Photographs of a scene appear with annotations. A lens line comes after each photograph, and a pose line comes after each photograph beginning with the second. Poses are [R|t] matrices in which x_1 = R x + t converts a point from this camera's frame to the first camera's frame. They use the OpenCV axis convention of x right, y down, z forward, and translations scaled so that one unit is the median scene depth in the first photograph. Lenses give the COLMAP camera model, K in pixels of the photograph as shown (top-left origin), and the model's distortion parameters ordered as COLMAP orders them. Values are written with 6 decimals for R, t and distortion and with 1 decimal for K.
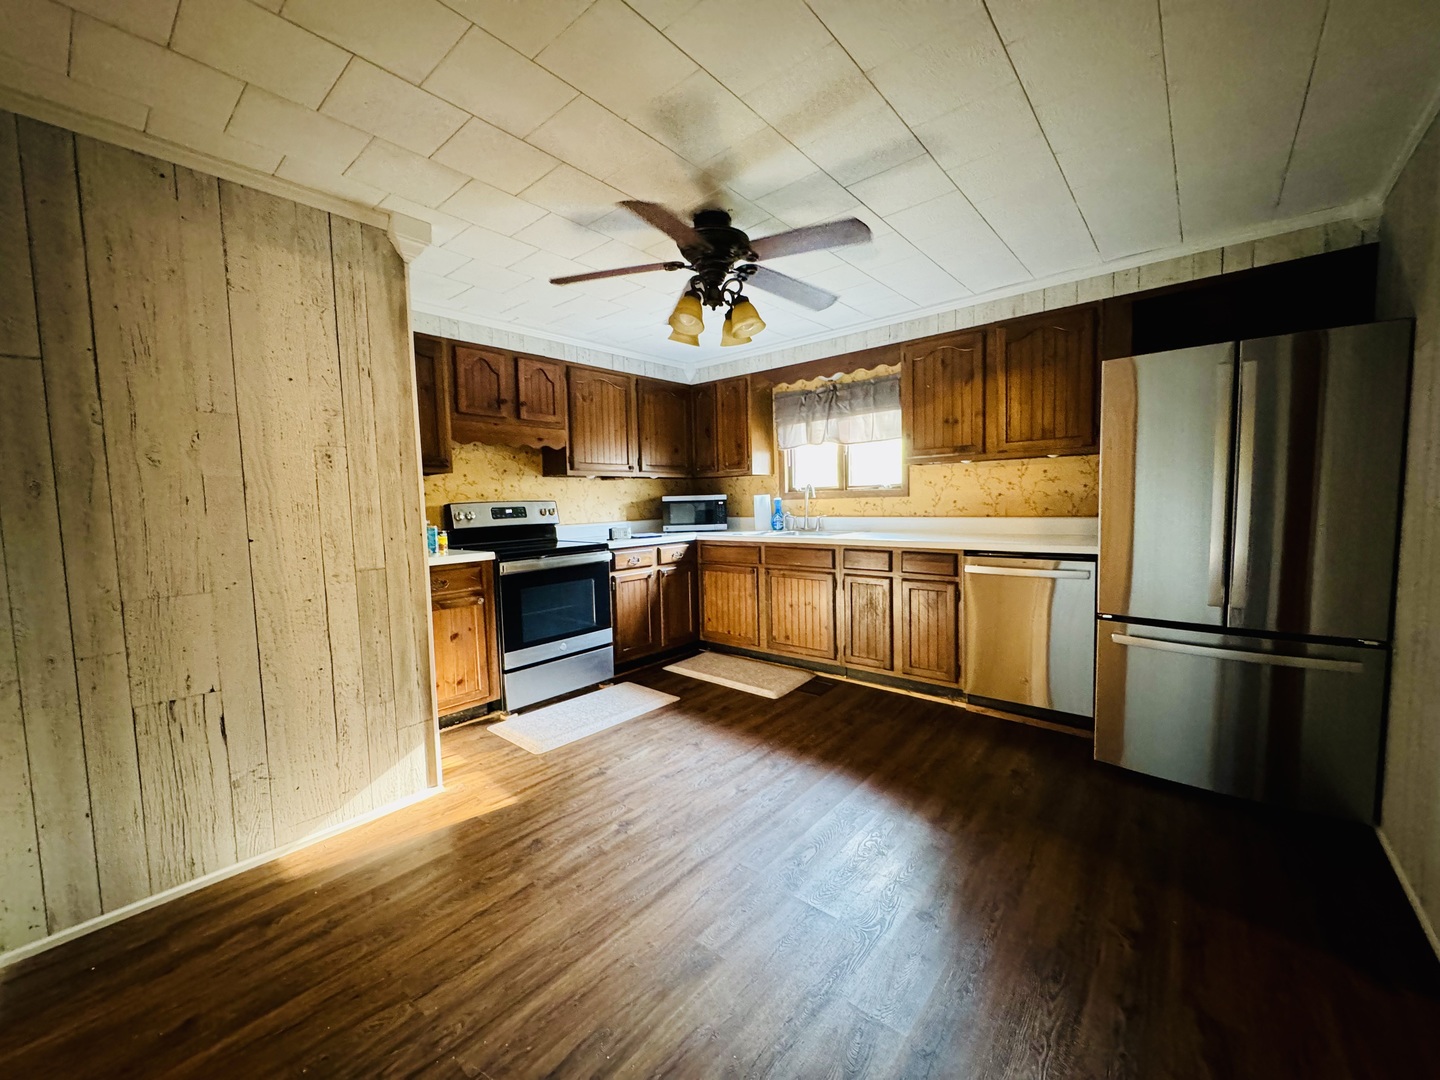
lens RADIAL K [[572.2, 0, 720.4], [0, 572.2, 541.9], [0, 0, 1]] dist [-0.003273, 0.000921]
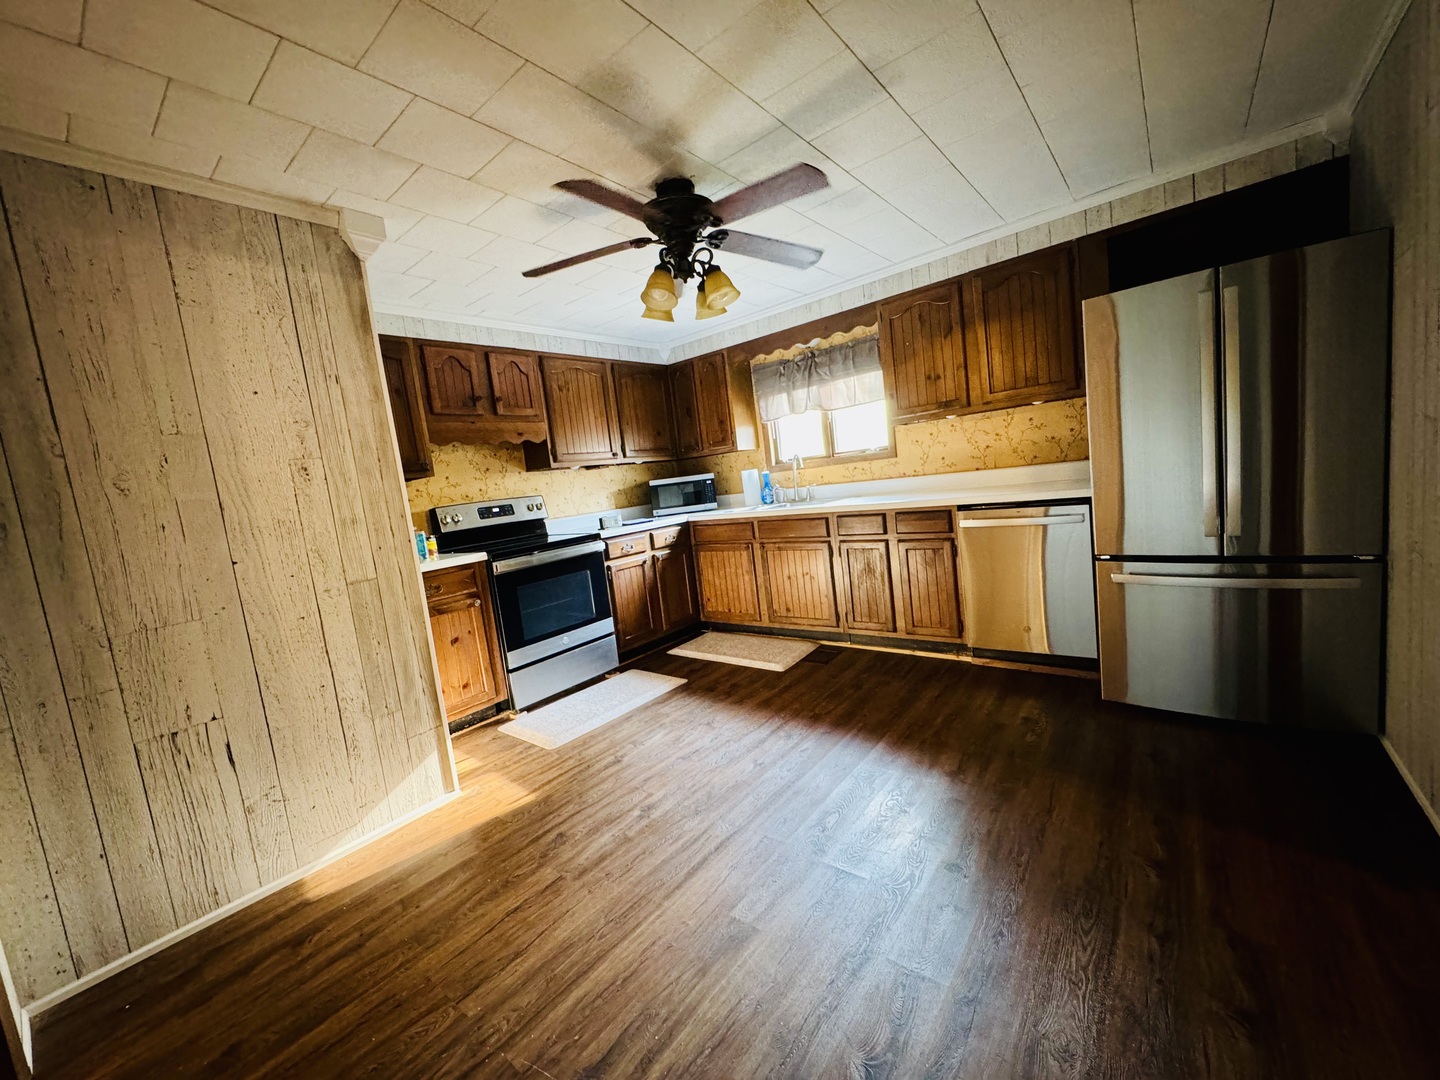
lens RADIAL K [[572.2, 0, 720.4], [0, 572.2, 541.9], [0, 0, 1]] dist [-0.003273, 0.000921]
pose [[0.995355, -0.094945, 0.015913, -0.007374], [0.094352, 0.994936, 0.034634, 0.004176], [-0.019121, -0.032971, 0.999273, 0.008957]]
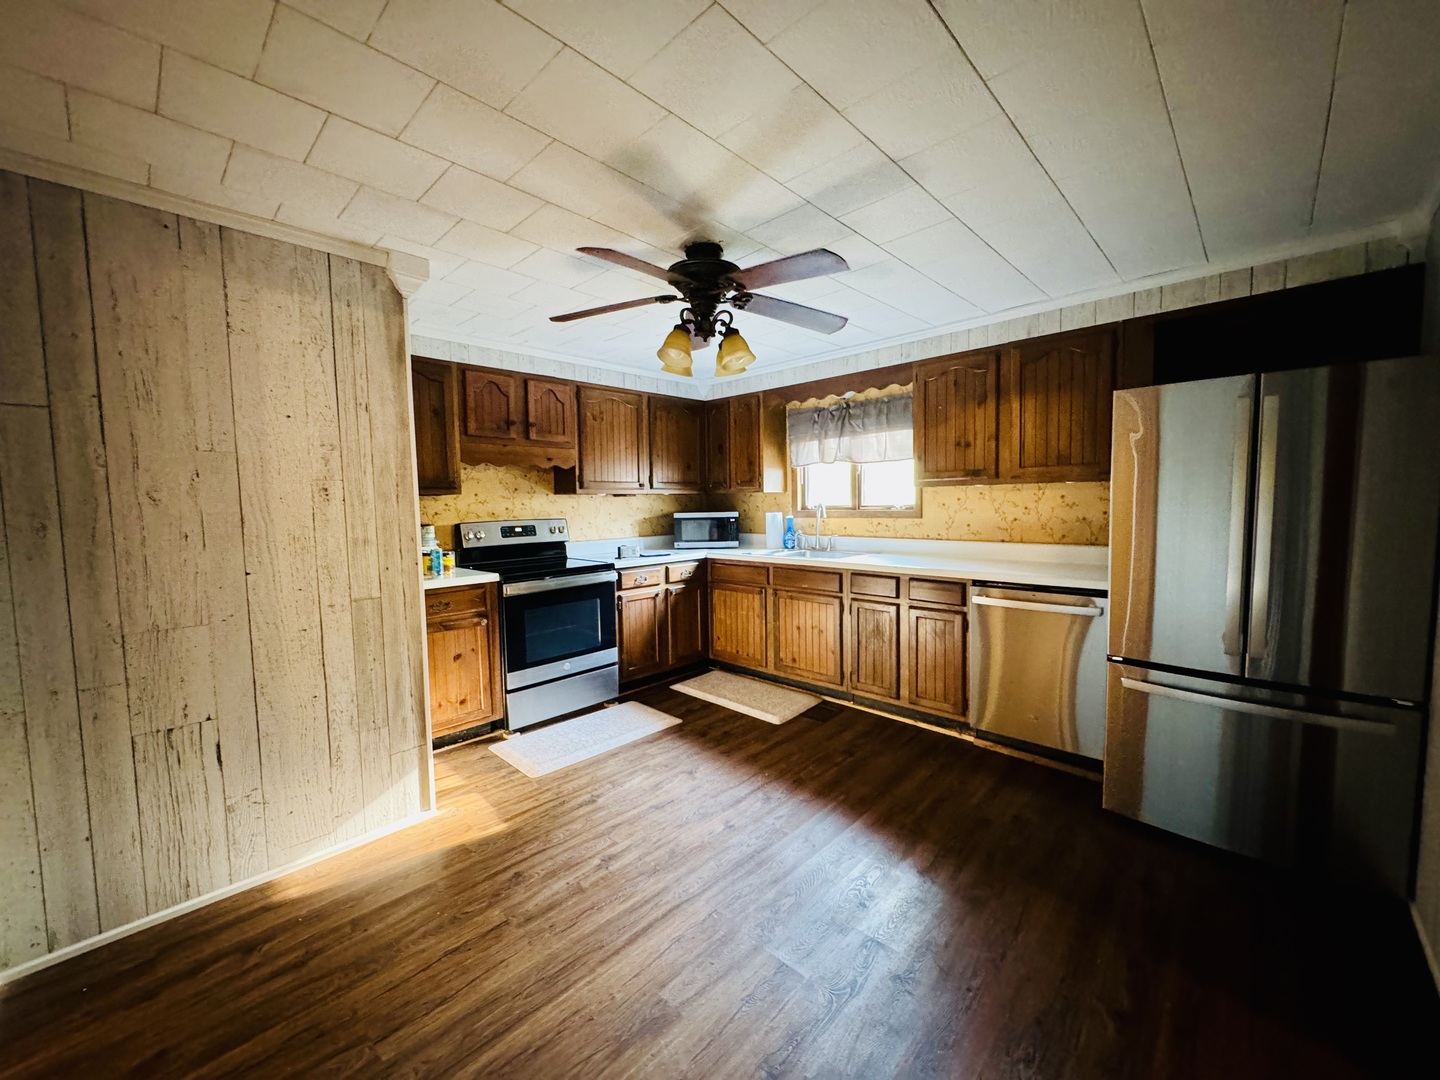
lens RADIAL K [[572.2, 0, 720.4], [0, 572.2, 541.9], [0, 0, 1]] dist [-0.003273, 0.000921]
pose [[0.998178, 0.012724, -0.058975, 0.059049], [-0.012789, 0.999918, -0.000724, -0.044459], [0.058961, 0.001477, 0.998259, 0.010874]]
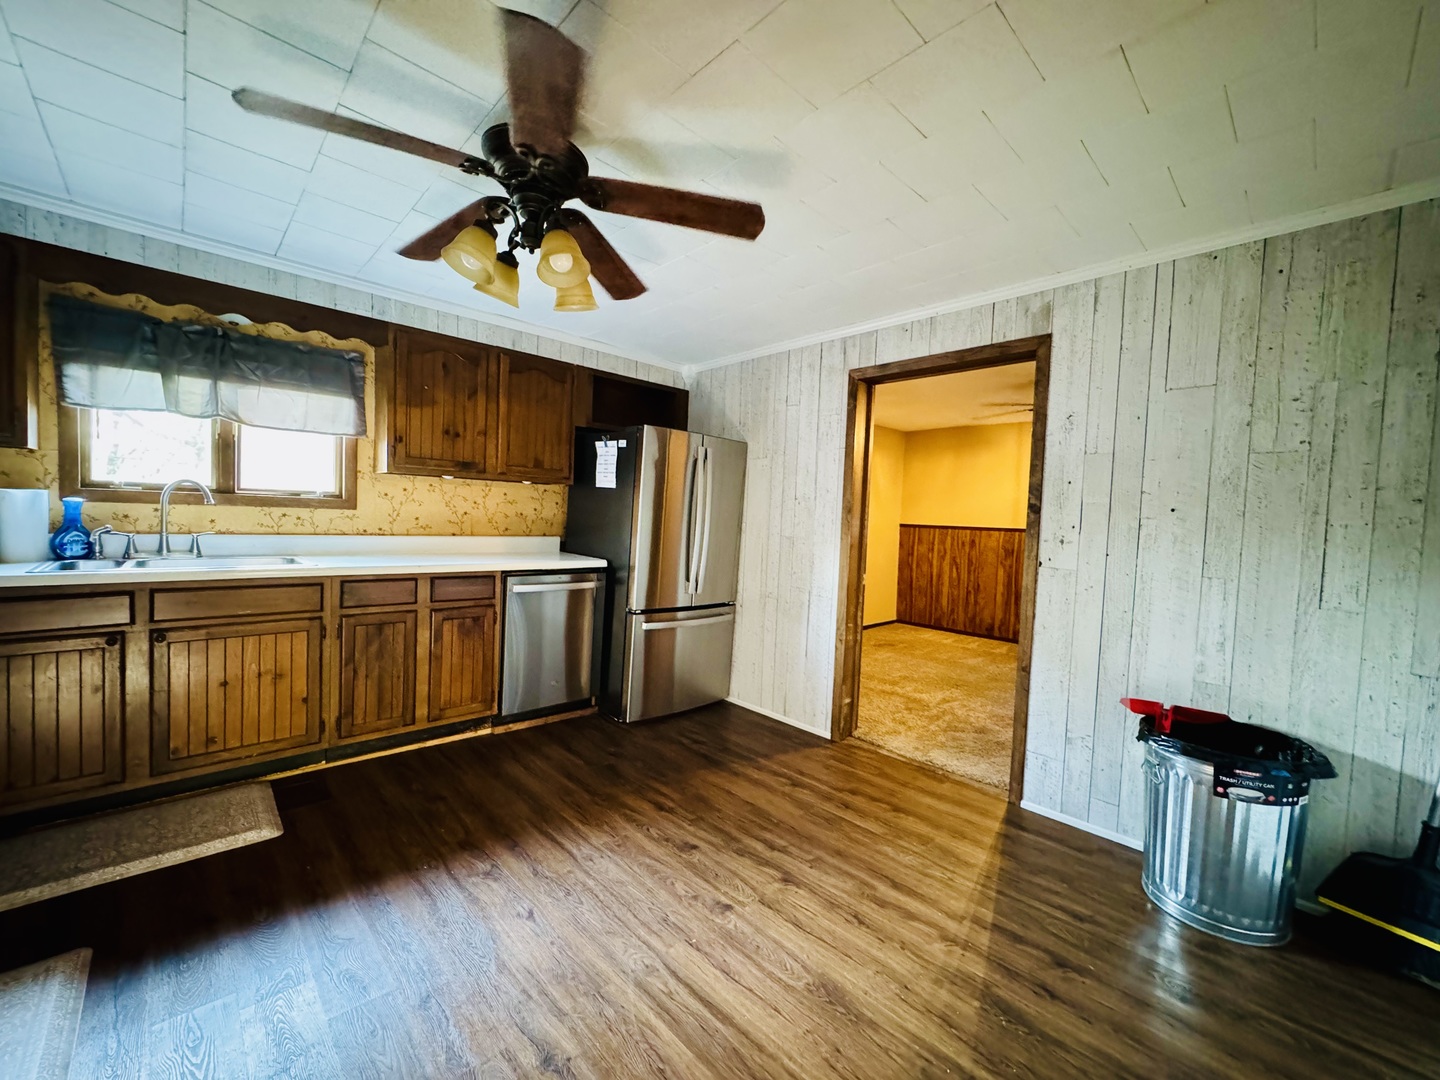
lens RADIAL K [[573.4, 0, 720.0], [0, 573.4, 540.0], [0, 0, 1]] dist [-0.000957, 0.000084]
pose [[0.108702, -0.012587, 0.993995, -0.532565], [0.029294, 0.999526, 0.009453, -0.038692], [-0.993643, 0.028090, 0.109019, 0.532376]]
